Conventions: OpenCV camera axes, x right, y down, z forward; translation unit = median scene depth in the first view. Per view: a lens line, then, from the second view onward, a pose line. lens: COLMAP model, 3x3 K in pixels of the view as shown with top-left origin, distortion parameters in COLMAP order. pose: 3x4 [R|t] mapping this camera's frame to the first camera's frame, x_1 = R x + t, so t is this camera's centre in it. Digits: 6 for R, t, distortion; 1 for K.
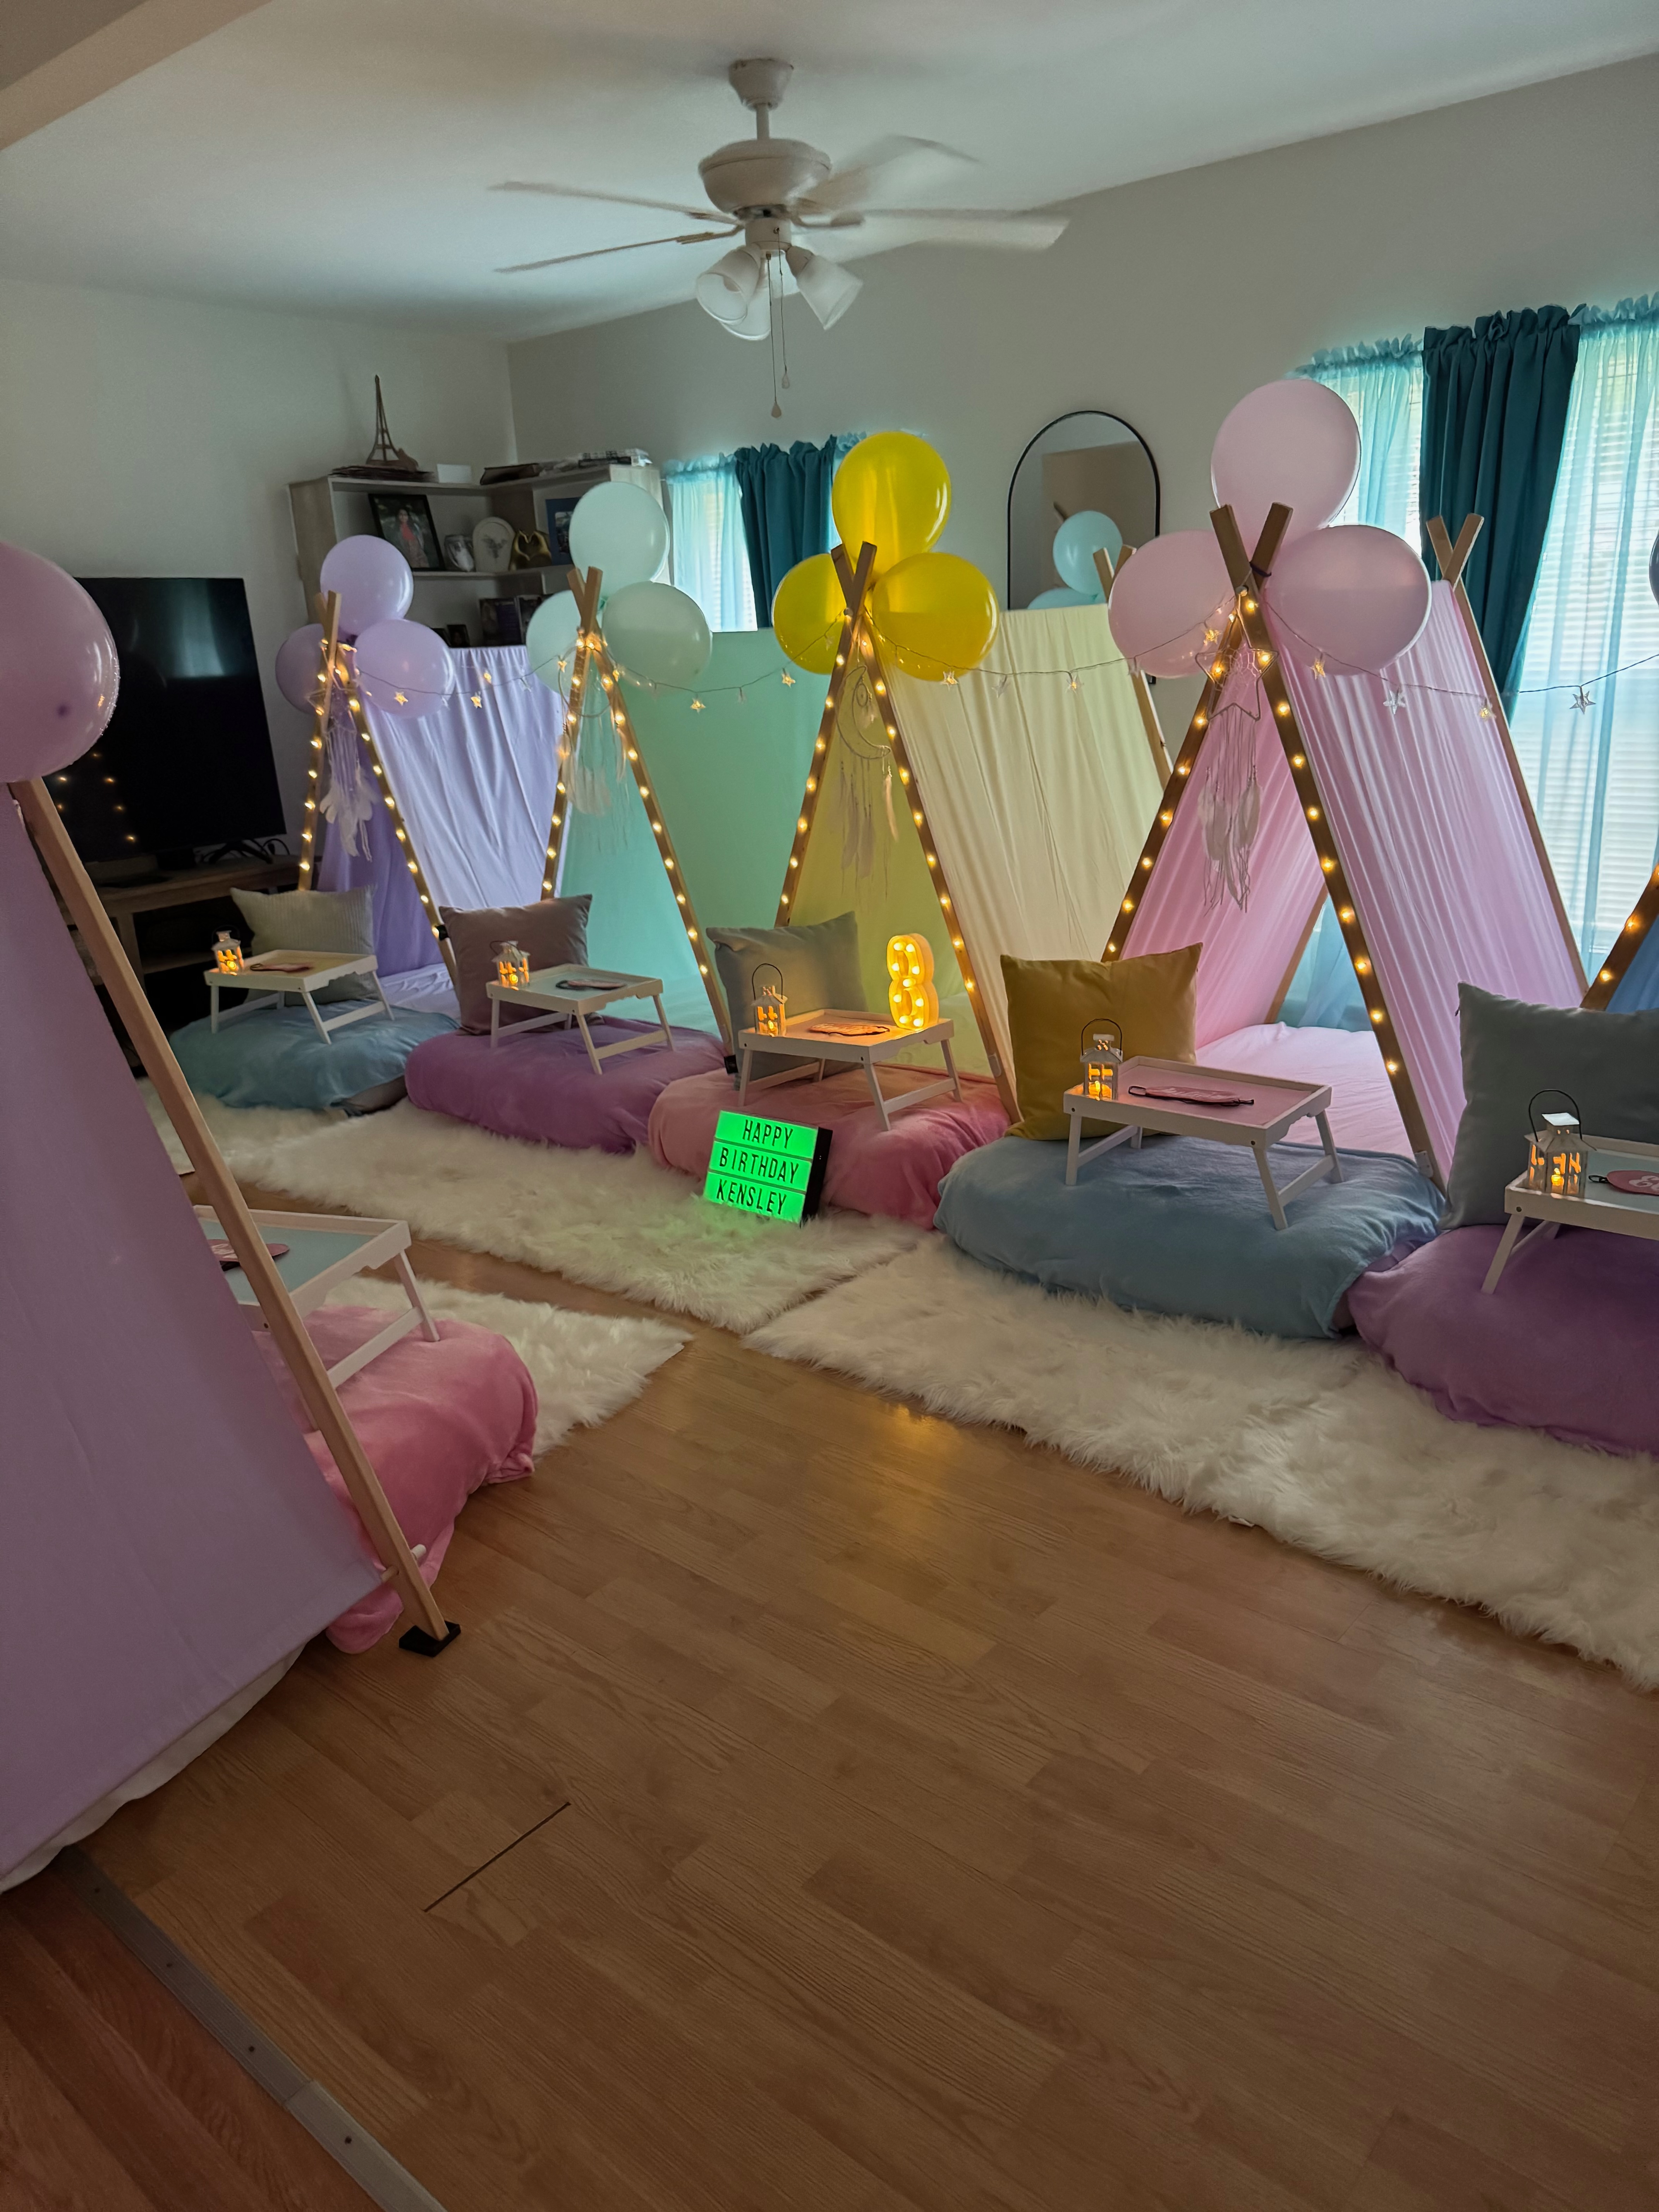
lens RADIAL K [[1539.5, 0, 829.5], [0, 1539.5, 1106.0], [0, 0, 1]] dist [0.117171, -0.179162]
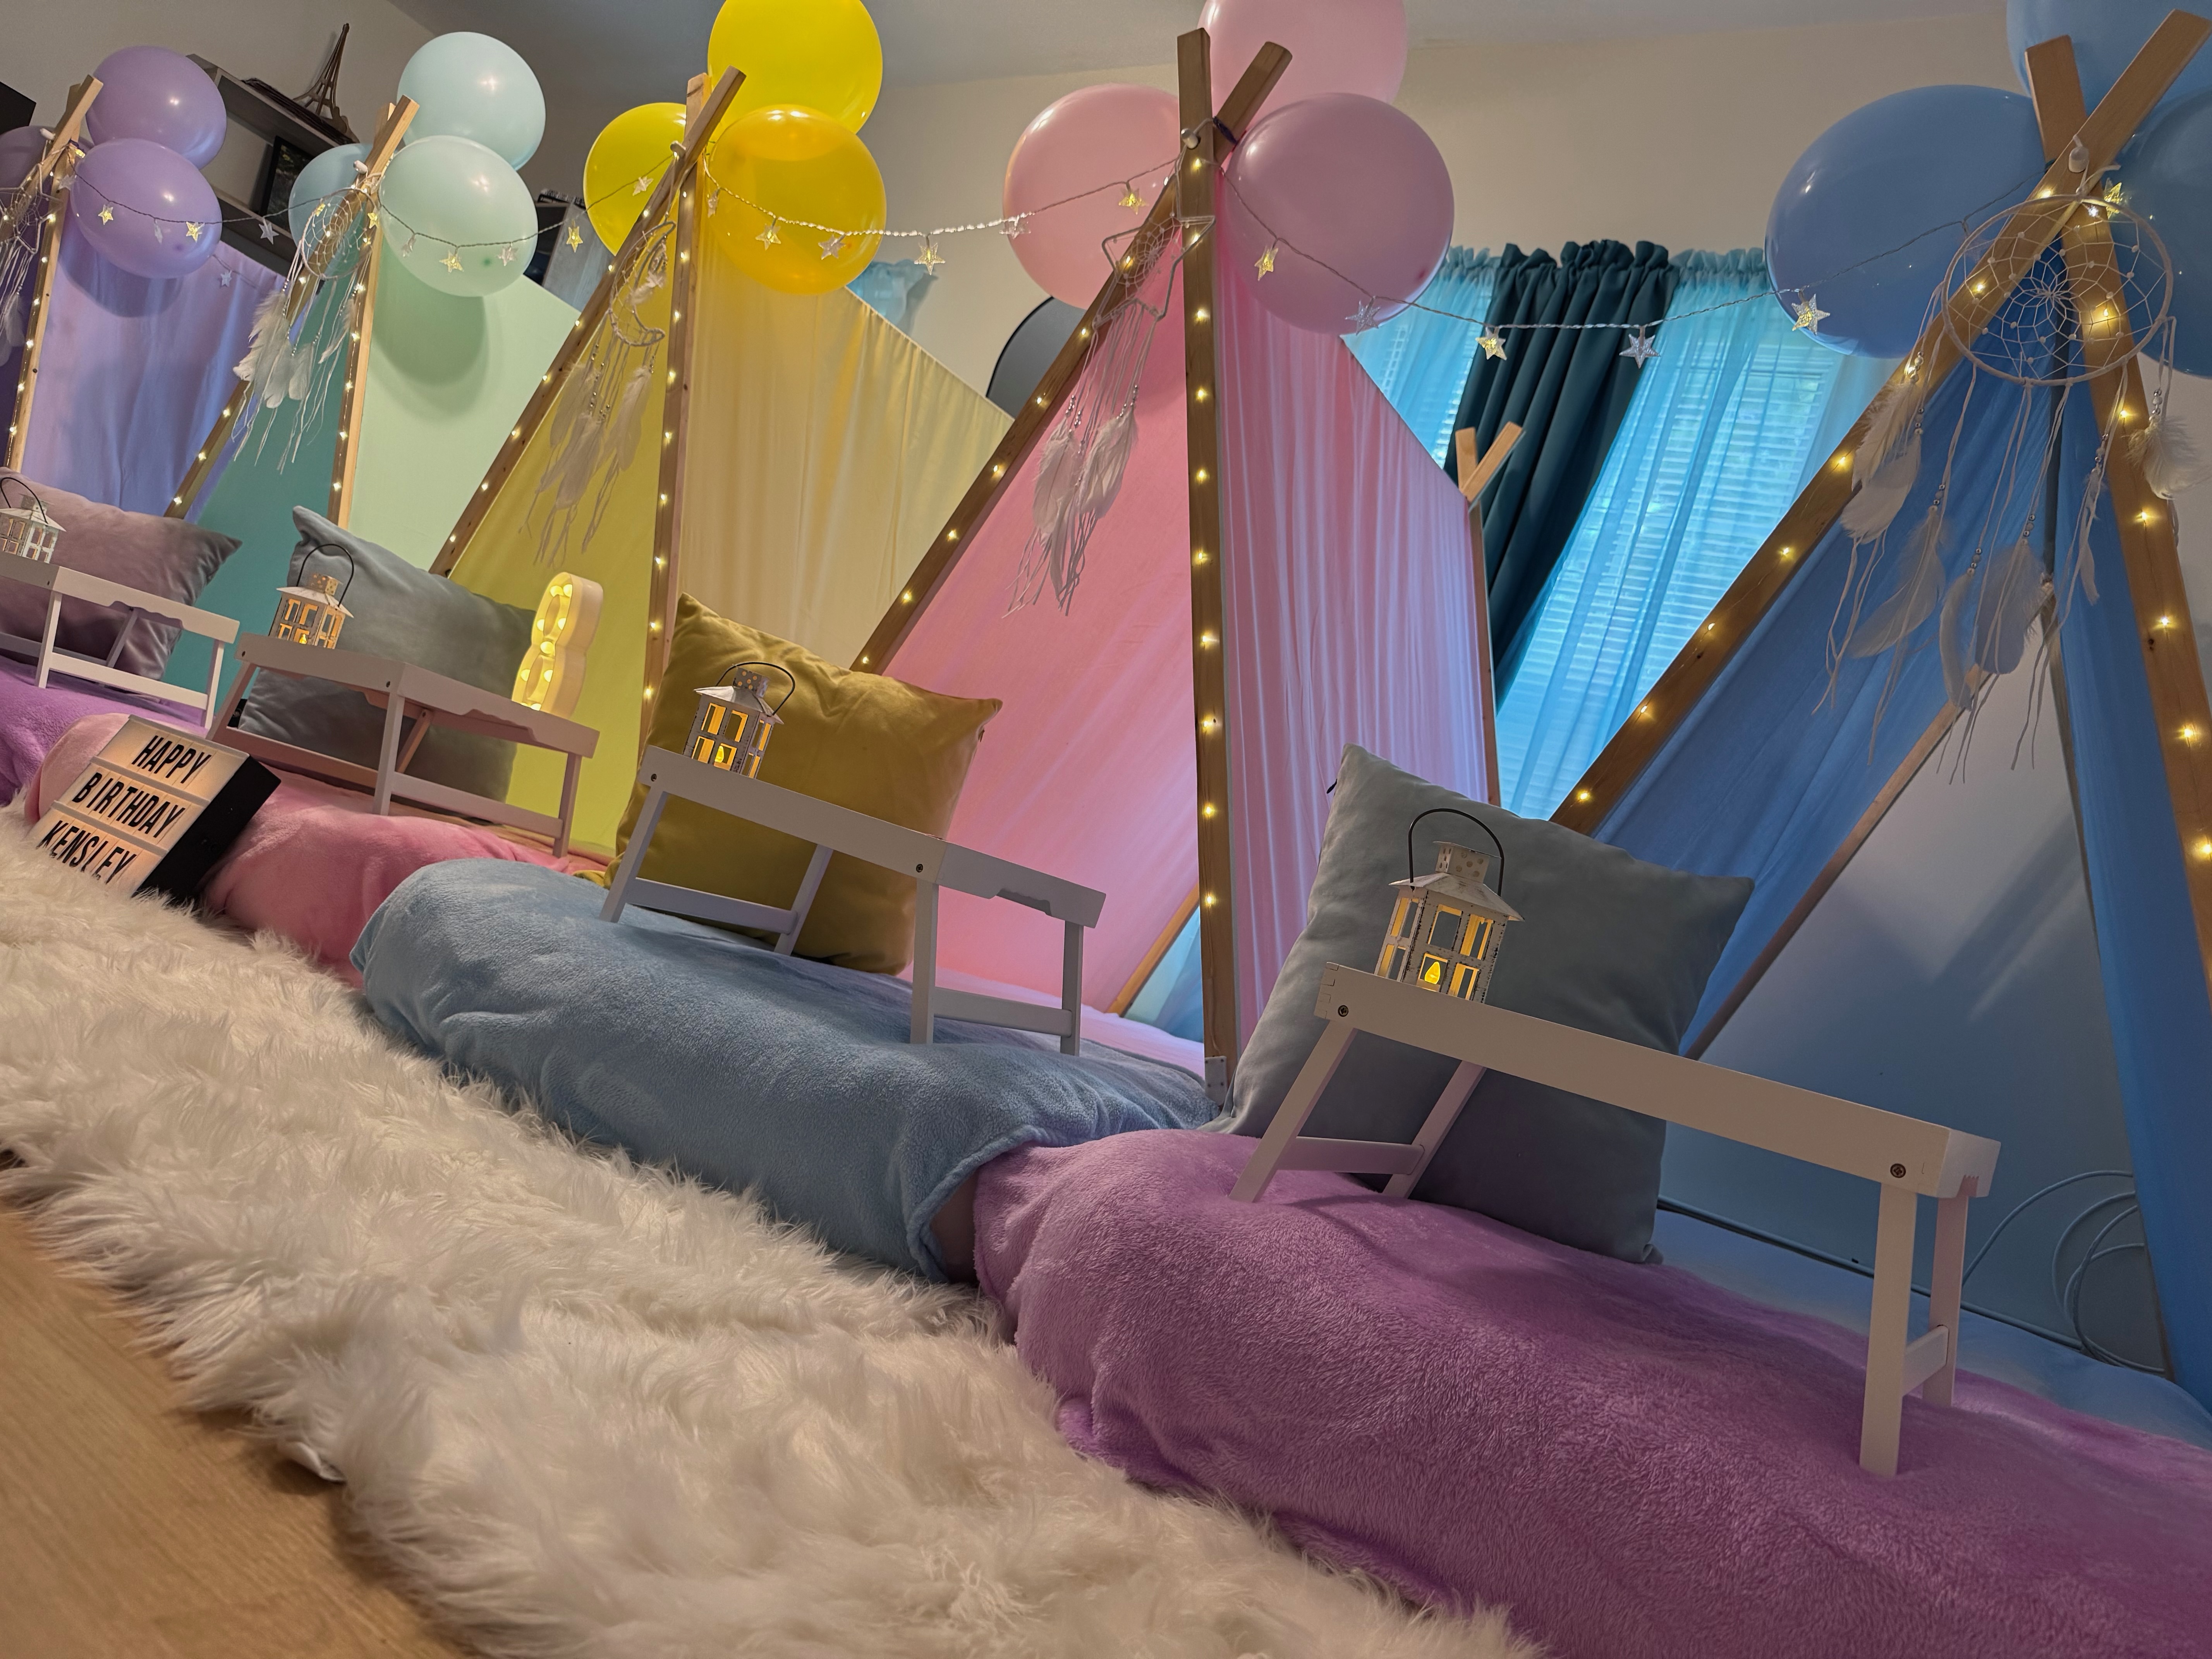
lens RADIAL K [[1587.6, 0, 1119.6], [0, 1587.6, 820.6], [0, 0, 1]] dist [0.005341, -0.026211]
pose [[0.928730, 0.346656, 0.131496, 0.201577], [-0.285497, 0.894943, -0.342881, 0.131282], [-0.236543, 0.280902, 0.930130, 0.383898]]
